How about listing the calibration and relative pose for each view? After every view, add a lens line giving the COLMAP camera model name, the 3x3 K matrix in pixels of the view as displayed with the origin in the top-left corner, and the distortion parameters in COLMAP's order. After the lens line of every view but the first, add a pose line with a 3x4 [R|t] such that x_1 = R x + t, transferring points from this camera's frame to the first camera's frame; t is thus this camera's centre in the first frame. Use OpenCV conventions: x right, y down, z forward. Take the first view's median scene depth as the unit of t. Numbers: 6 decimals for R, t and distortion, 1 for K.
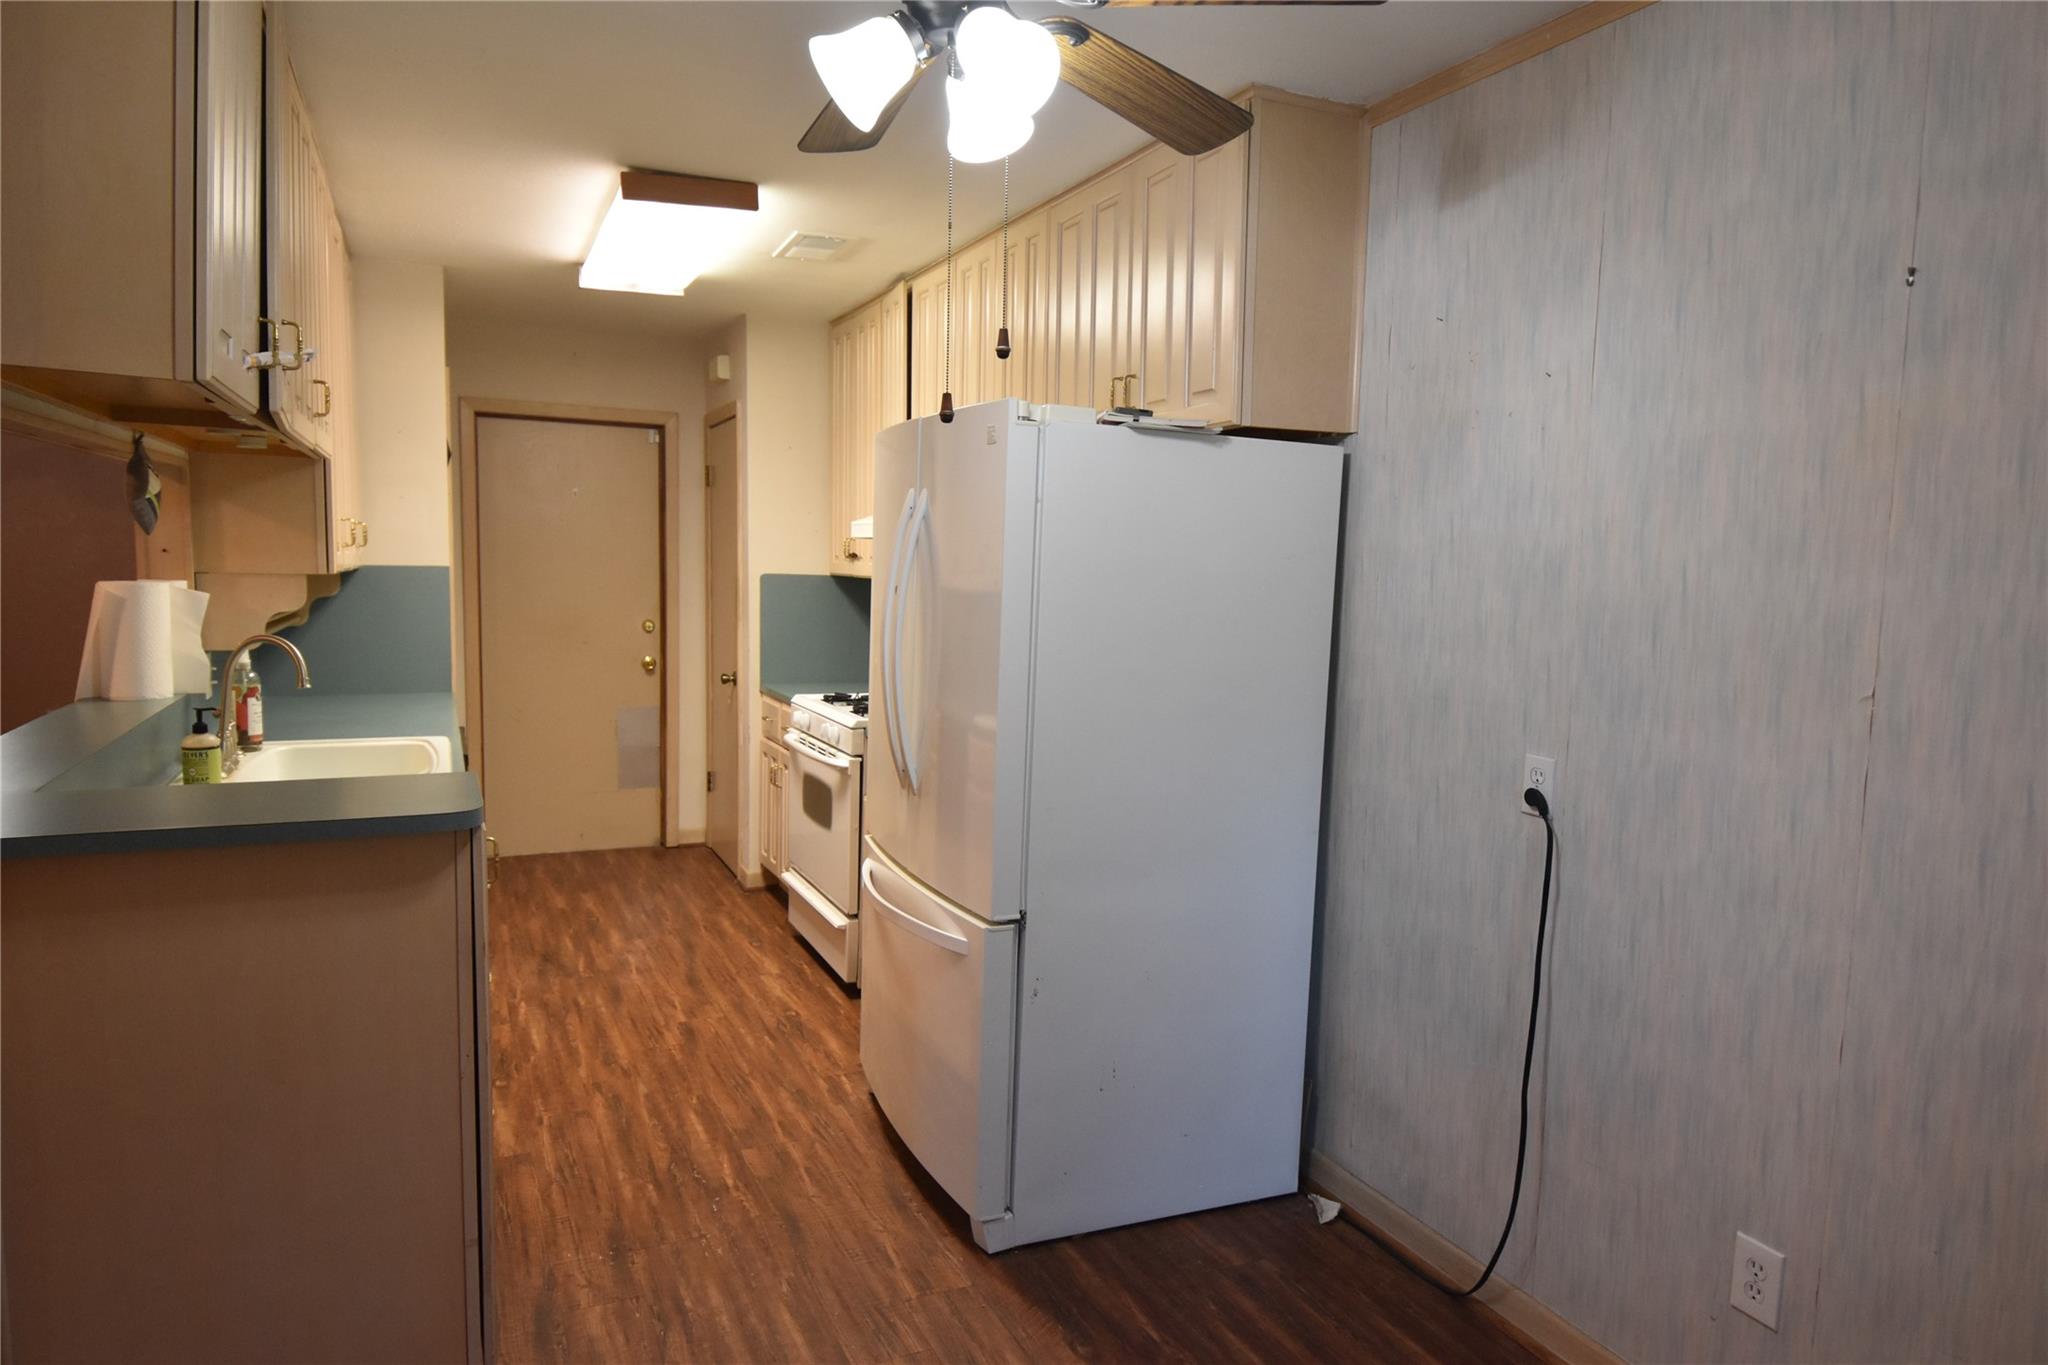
lens RADIAL K [[1249.5, 0, 1022.5], [0, 1249.5, 673.5], [0, 0, 1]] dist [0.035494, -0.042782]
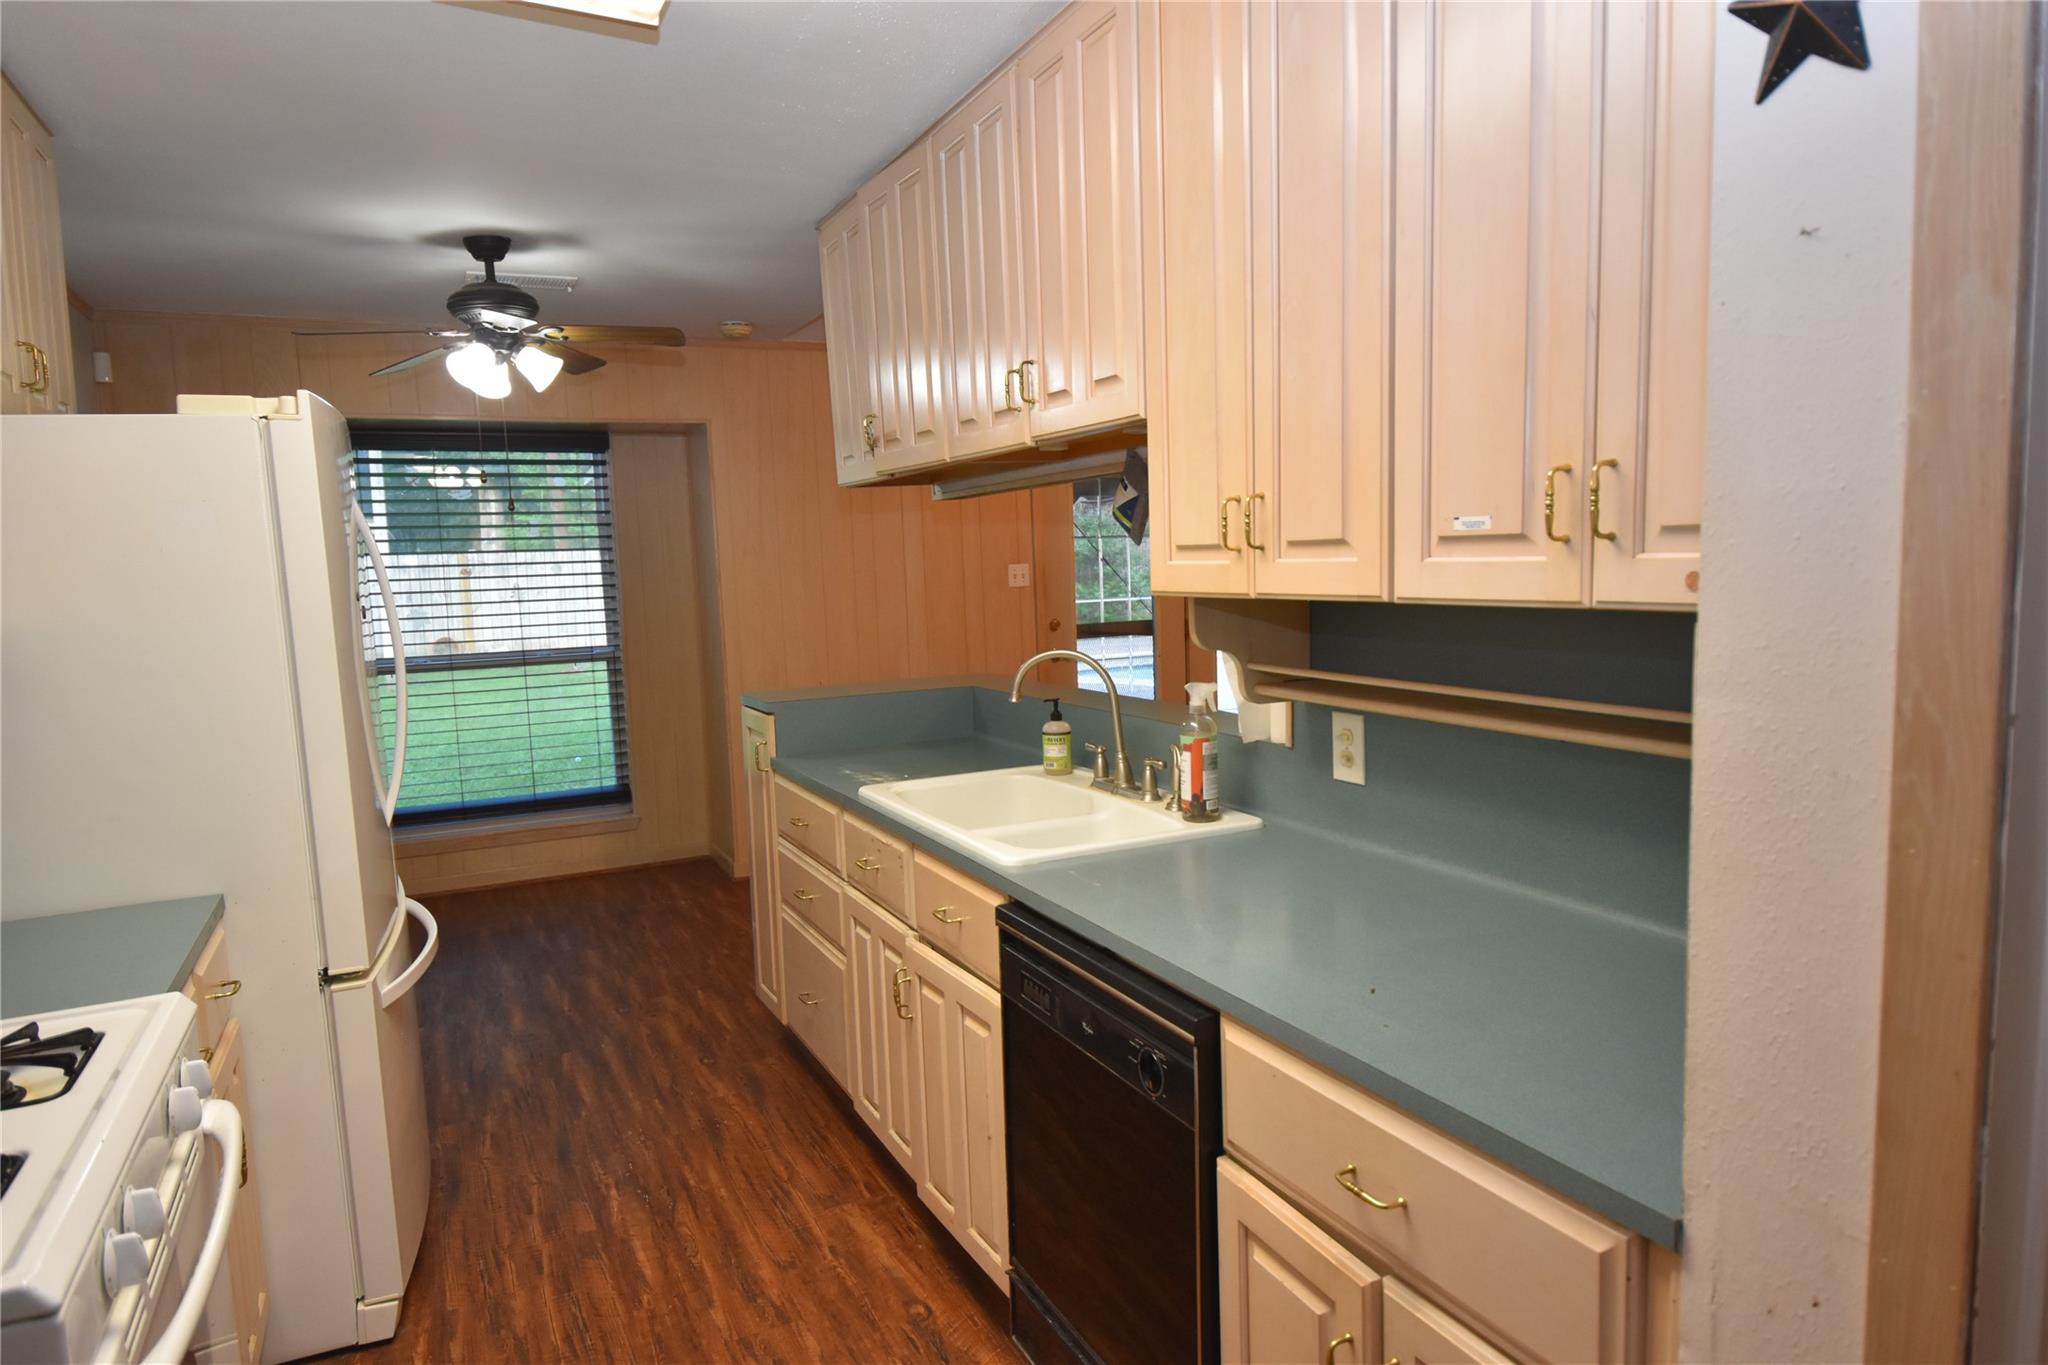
lens RADIAL K [[1249.5, 0, 1025.7], [0, 1249.5, 683.2], [0, 0, 1]] dist [0.035494, -0.042782]
pose [[-0.999752, 0.010310, -0.019725, -0.519252], [0.006228, 0.980423, 0.196805, -0.180226], [0.021368, 0.196634, -0.980244, 1.816218]]
